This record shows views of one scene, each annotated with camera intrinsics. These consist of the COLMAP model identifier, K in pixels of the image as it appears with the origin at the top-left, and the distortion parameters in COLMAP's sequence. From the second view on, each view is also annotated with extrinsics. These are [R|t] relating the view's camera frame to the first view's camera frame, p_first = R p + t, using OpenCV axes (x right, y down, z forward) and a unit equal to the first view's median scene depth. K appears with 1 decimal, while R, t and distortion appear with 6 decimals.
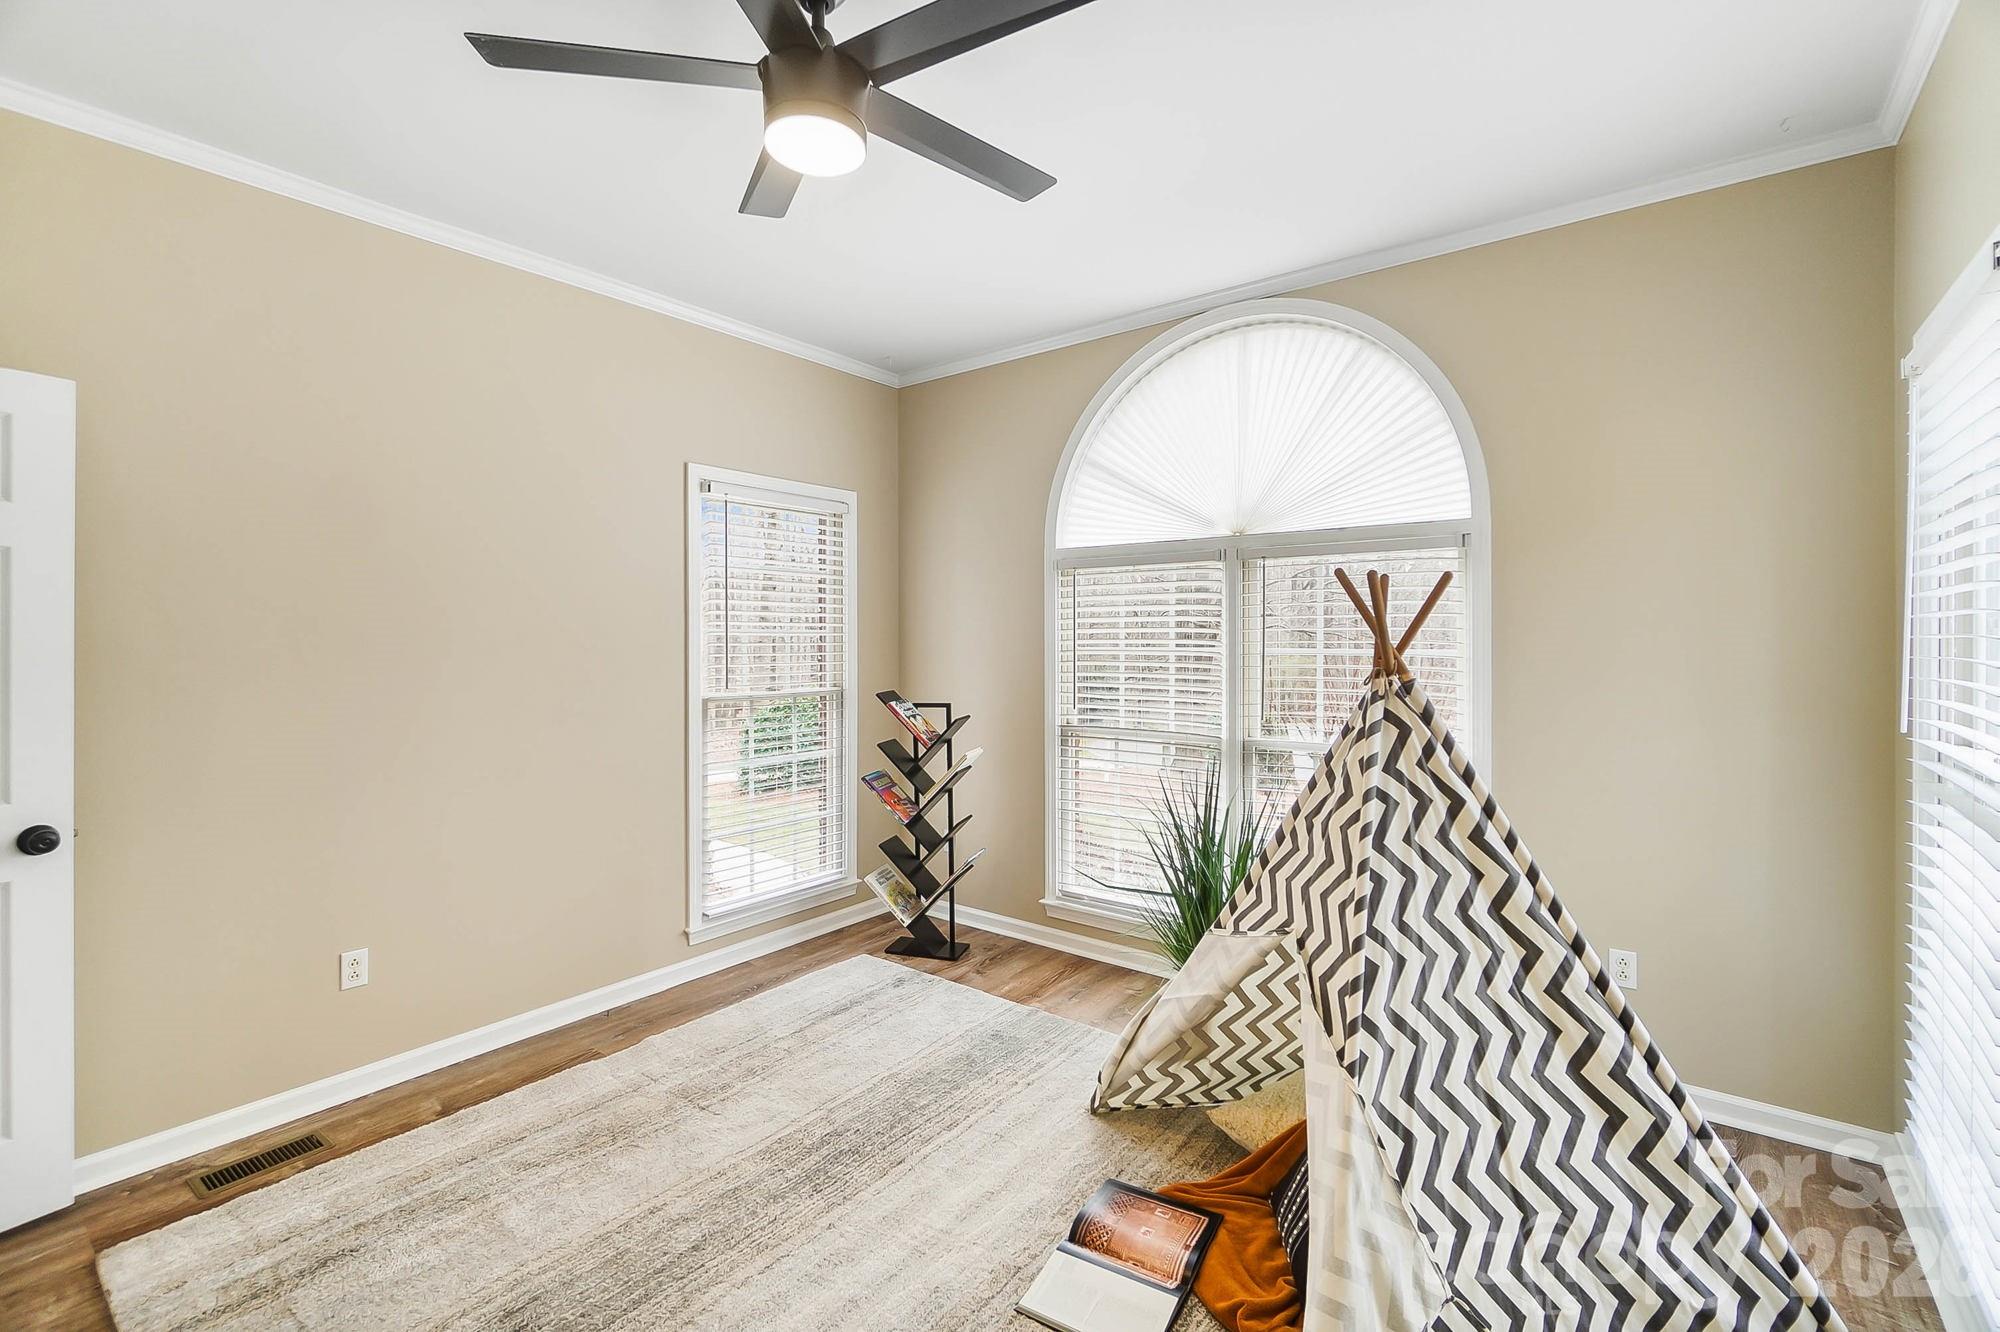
lens RADIAL K [[875.1, 0, 998.5], [0, 875.1, 650.7], [0, 0, 1]] dist [-0.003202, -0.000746]
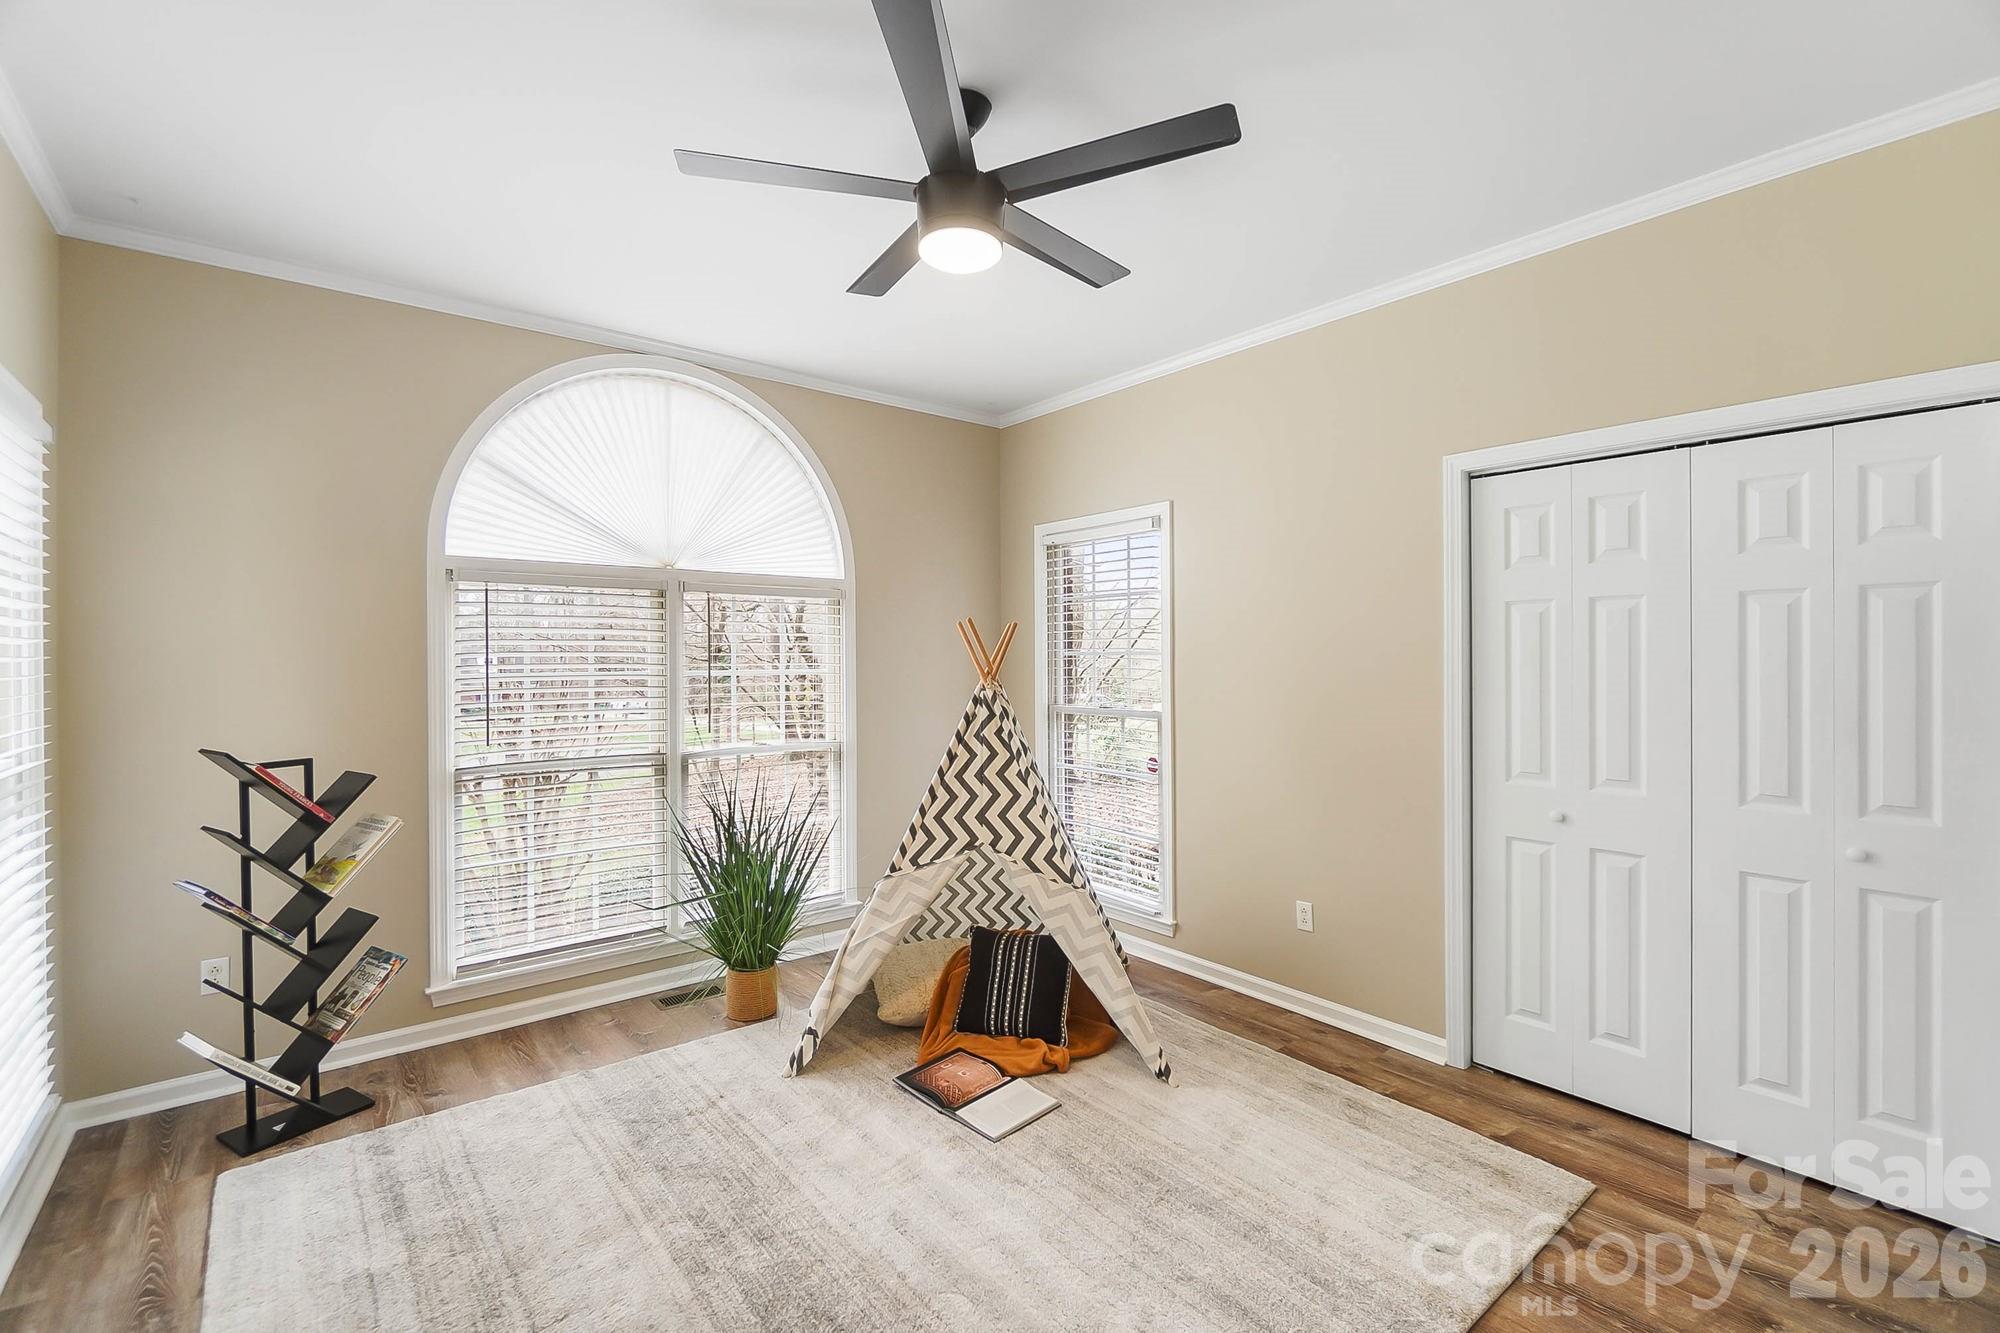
lens RADIAL K [[875.1, 0, 998.0], [0, 875.1, 661.9], [0, 0, 1]] dist [-0.003202, -0.000746]
pose [[0.225064, -0.005270, 0.974330, -0.665445], [0.022542, 0.999746, 0.000200, -0.005171], [-0.974083, 0.021918, 0.225126, 0.330155]]
